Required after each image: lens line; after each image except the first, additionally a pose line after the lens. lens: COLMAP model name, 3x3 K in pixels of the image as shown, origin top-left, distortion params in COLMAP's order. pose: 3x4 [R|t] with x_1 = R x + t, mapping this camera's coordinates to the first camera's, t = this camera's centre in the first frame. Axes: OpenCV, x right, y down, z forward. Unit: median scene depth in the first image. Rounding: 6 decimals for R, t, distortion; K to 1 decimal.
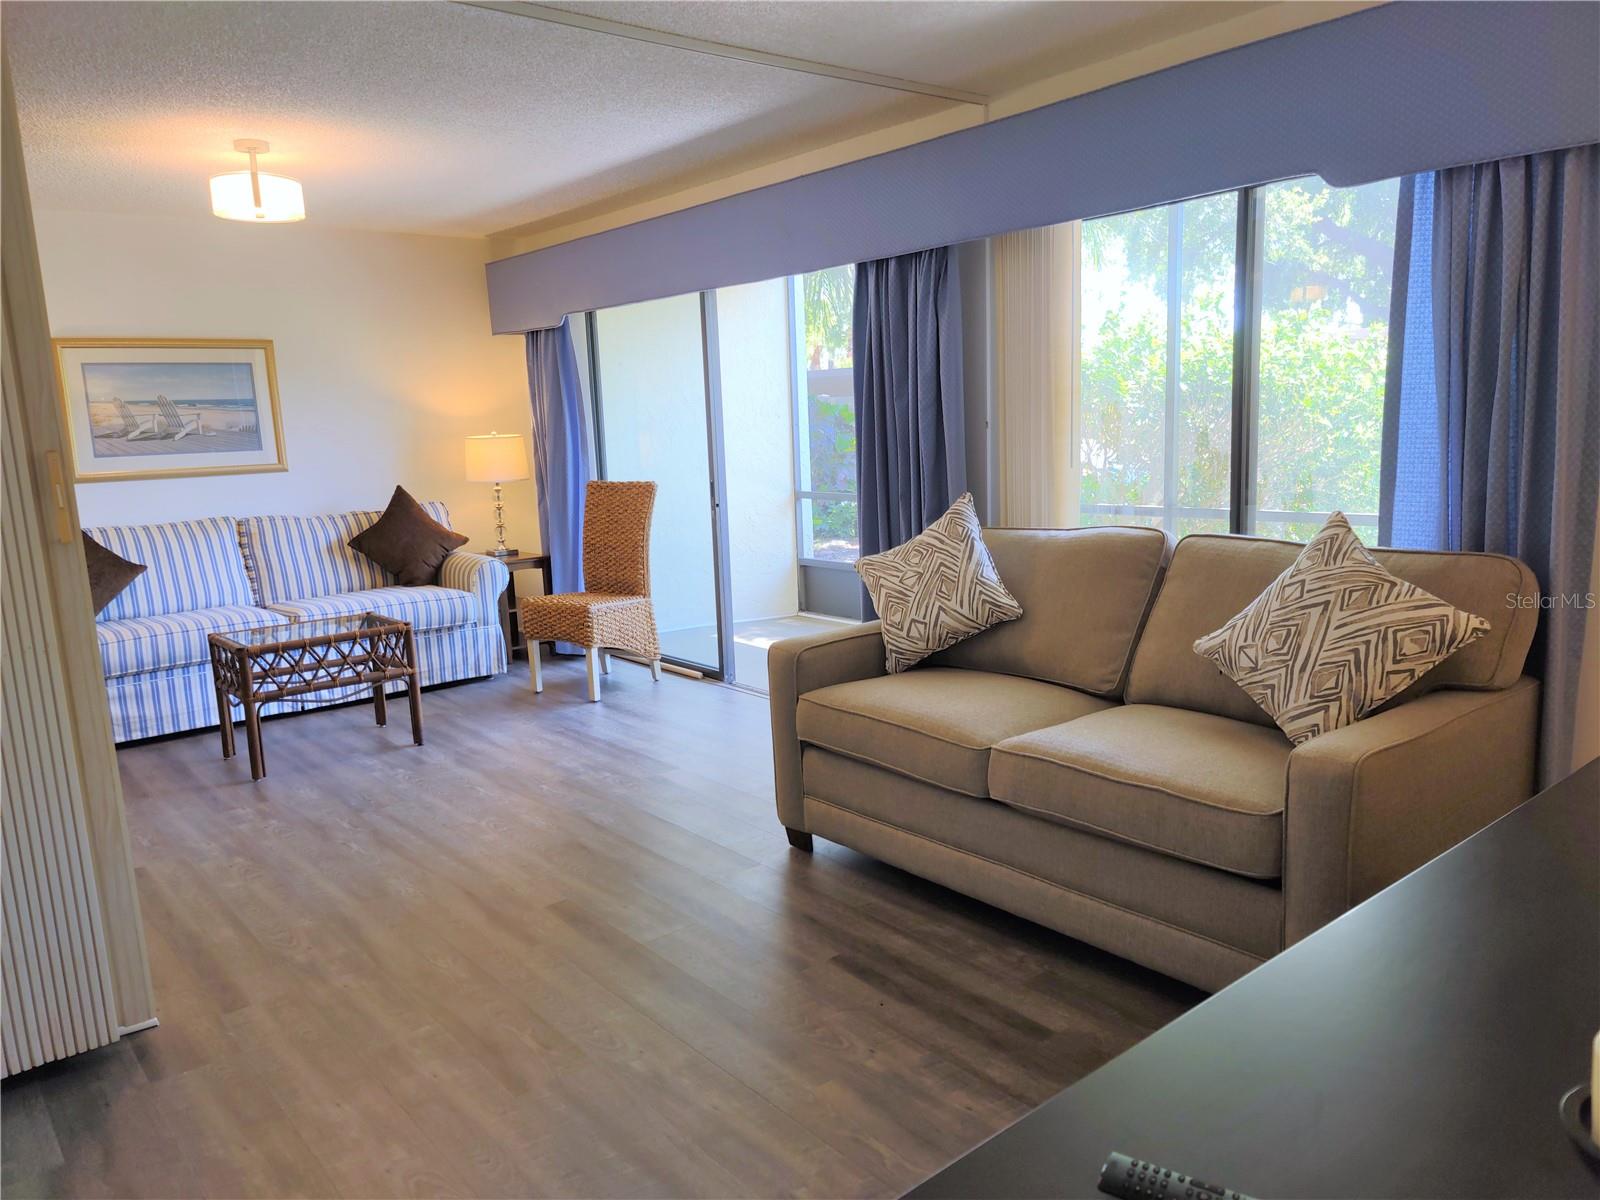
lens RADIAL K [[1171.4, 0, 792.9], [0, 1171.4, 599.0], [0, 0, 1]] dist [0.057456, 0.003267]
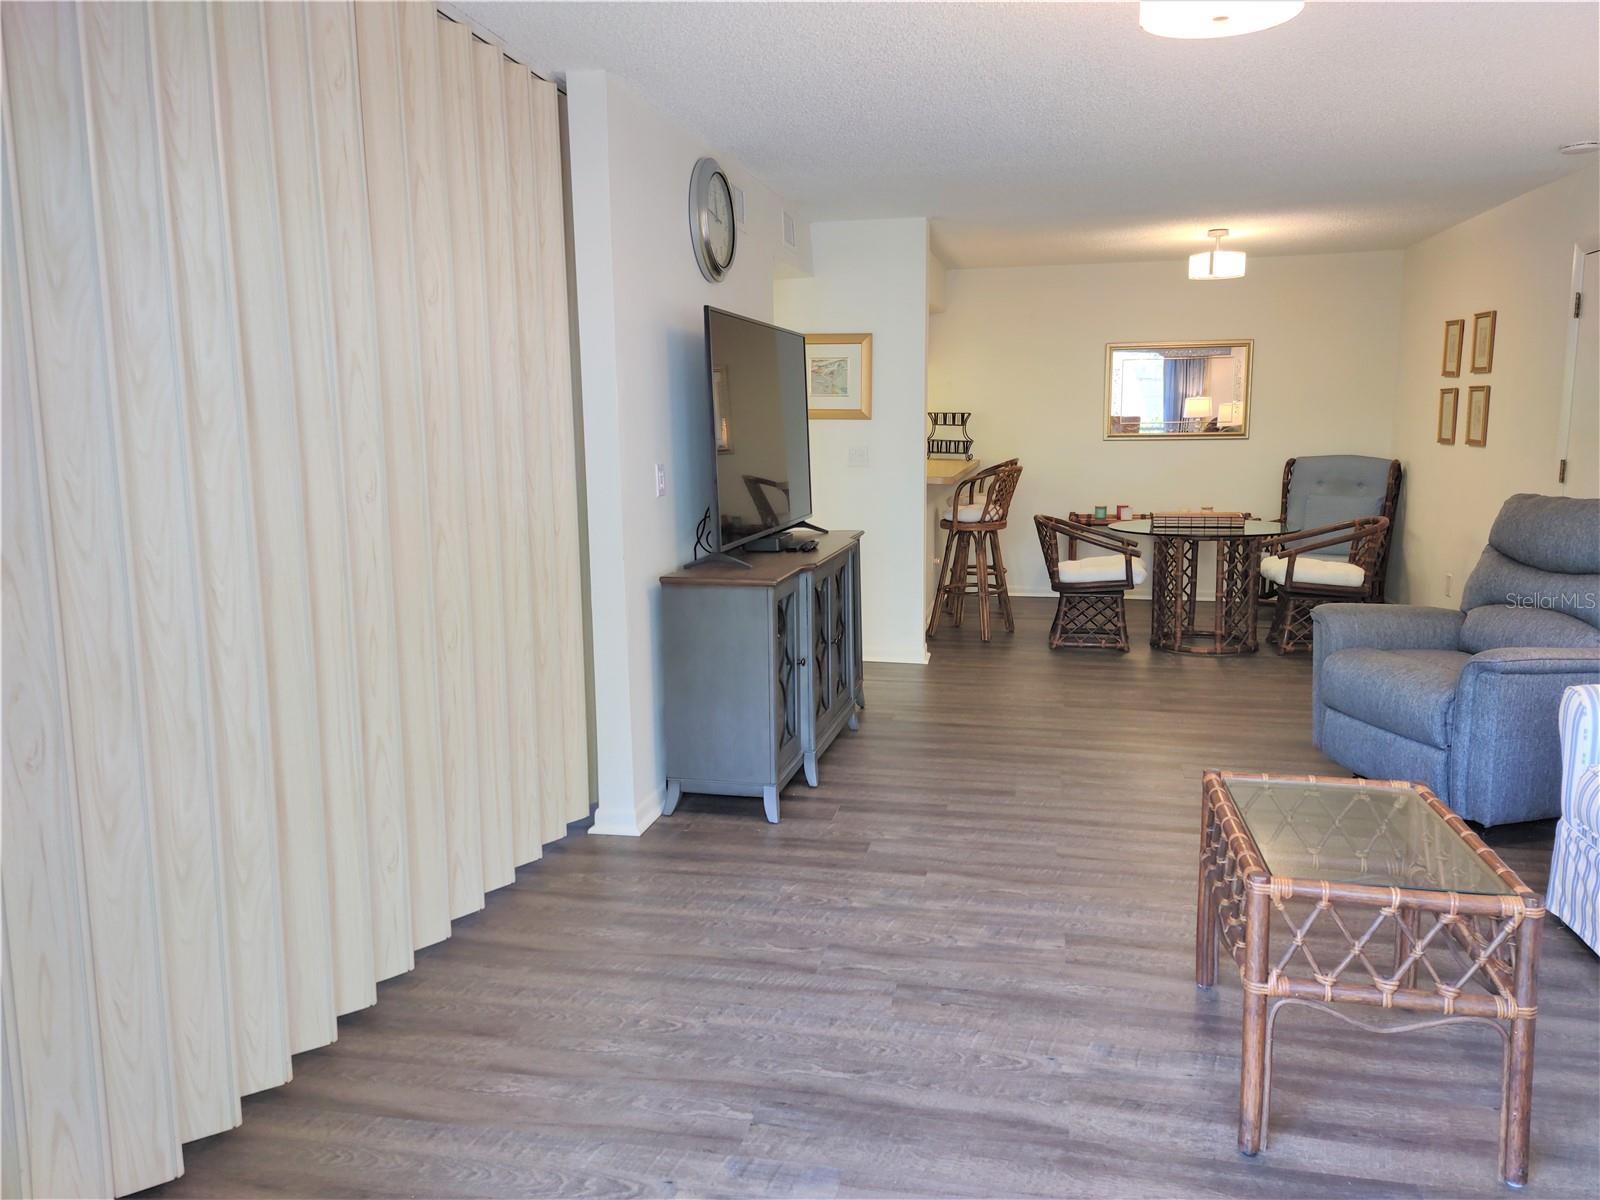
lens RADIAL K [[1170.2, 0, 801.6], [0, 1170.2, 579.8], [0, 0, 1]] dist [0.054076, 0.025512]
pose [[-0.775313, 0.136508, -0.616649, 0.086958], [-0.058575, 0.956613, 0.285413, -0.316397], [0.628855, 0.257404, -0.733679, 1.913551]]
